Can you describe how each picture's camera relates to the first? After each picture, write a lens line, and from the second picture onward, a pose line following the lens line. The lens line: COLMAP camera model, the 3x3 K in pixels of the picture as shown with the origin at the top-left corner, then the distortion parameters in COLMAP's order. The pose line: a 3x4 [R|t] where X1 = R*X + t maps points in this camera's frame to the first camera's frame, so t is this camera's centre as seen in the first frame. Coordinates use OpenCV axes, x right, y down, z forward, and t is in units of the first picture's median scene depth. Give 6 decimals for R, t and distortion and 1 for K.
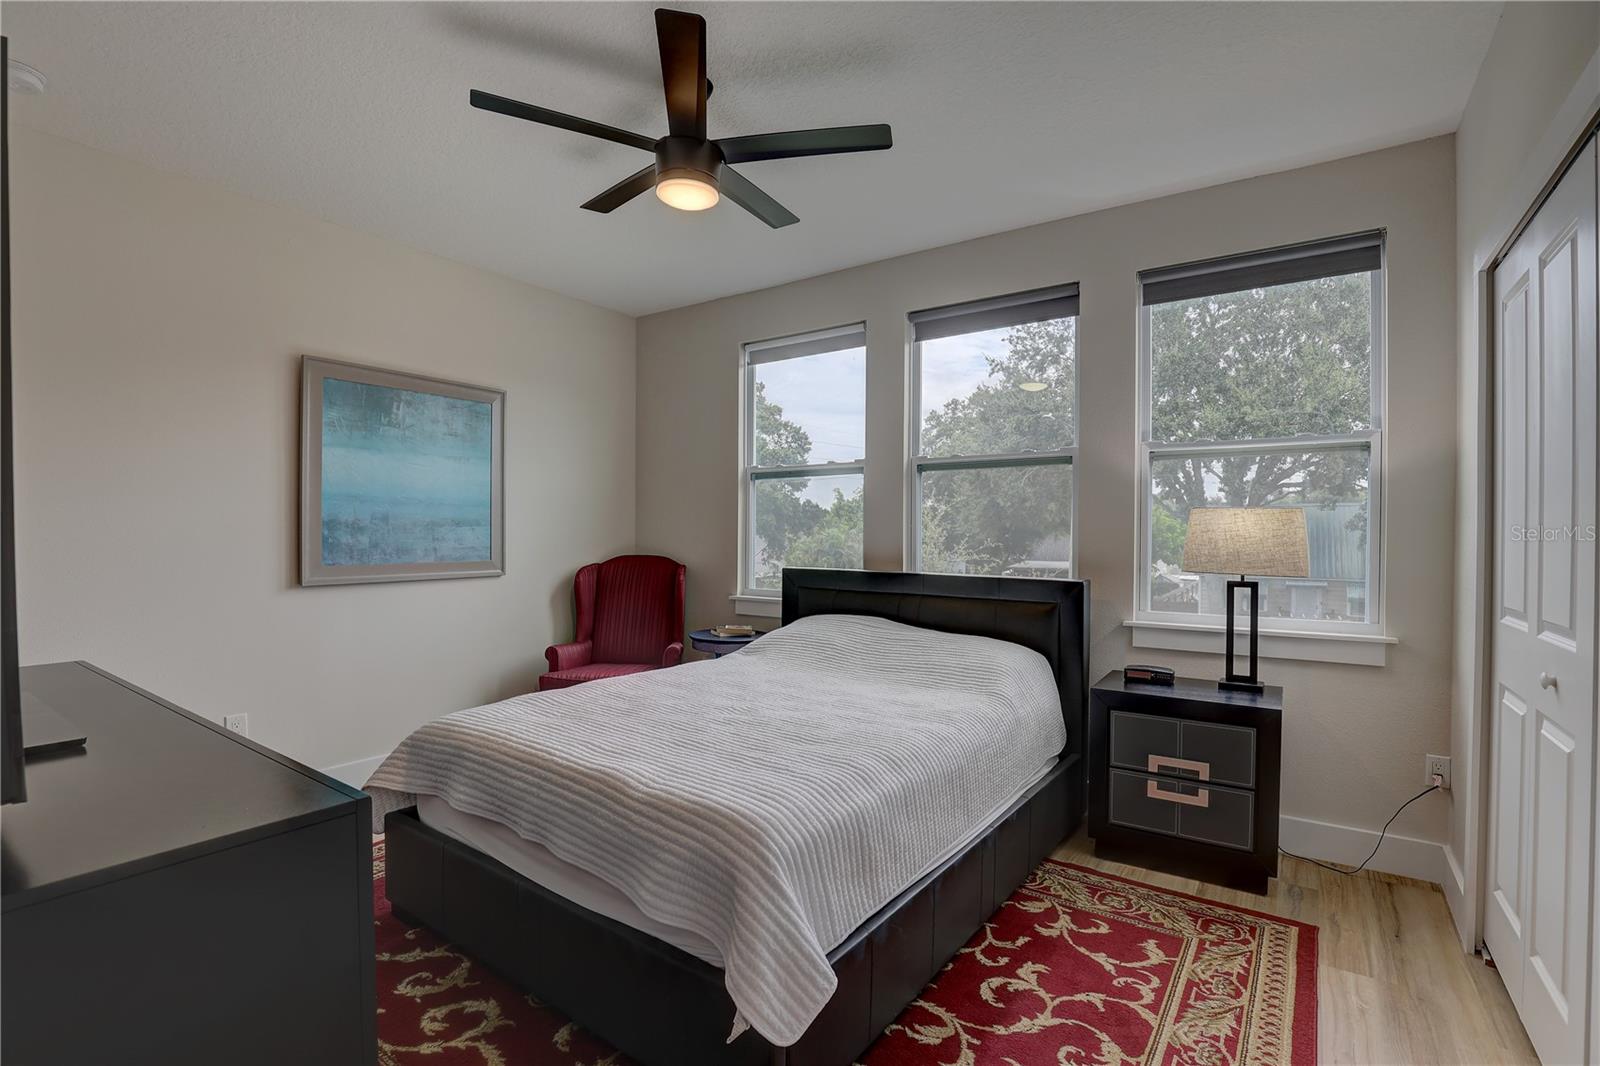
lens RADIAL K [[740.3, 0, 801.0], [0, 740.3, 537.5], [0, 0, 1]] dist [-0.005689, -0.000644]
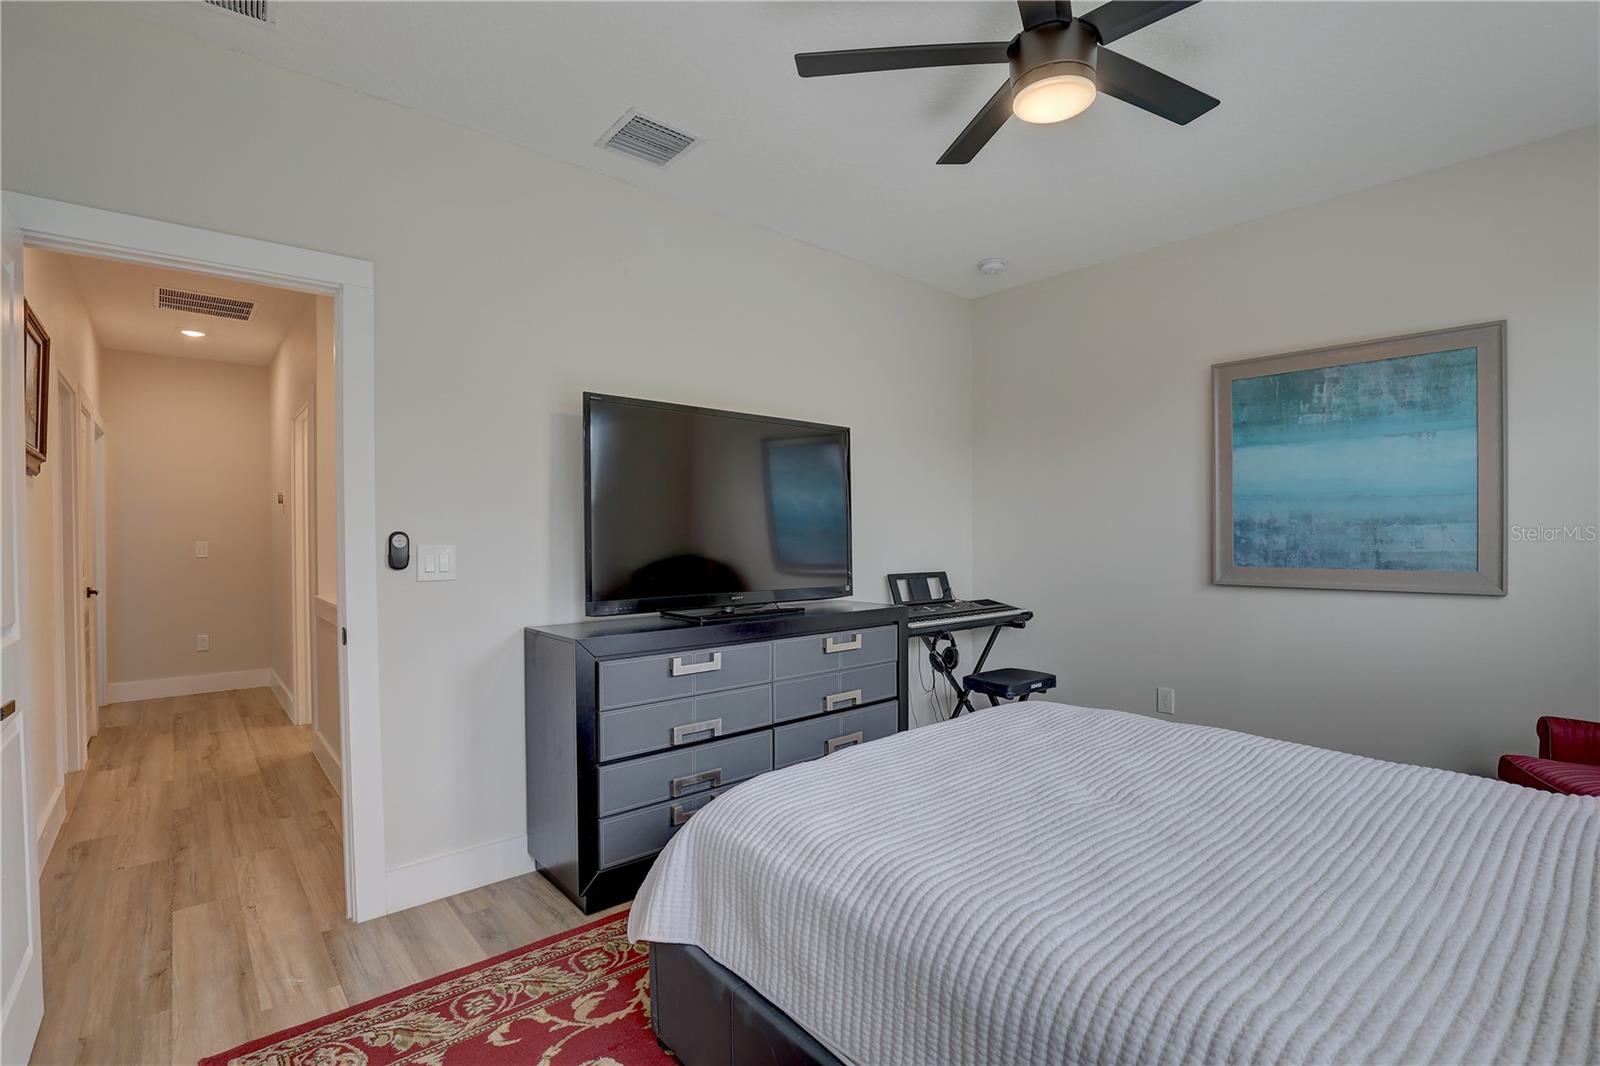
lens RADIAL K [[740.3, 0, 801.5], [0, 740.3, 535.7], [0, 0, 1]] dist [-0.005689, -0.000644]
pose [[-0.244530, -0.002579, -0.969638, 0.450009], [-0.006176, 0.999980, -0.001102, 0.001295], [0.969622, 0.005719, -0.244541, 0.621797]]
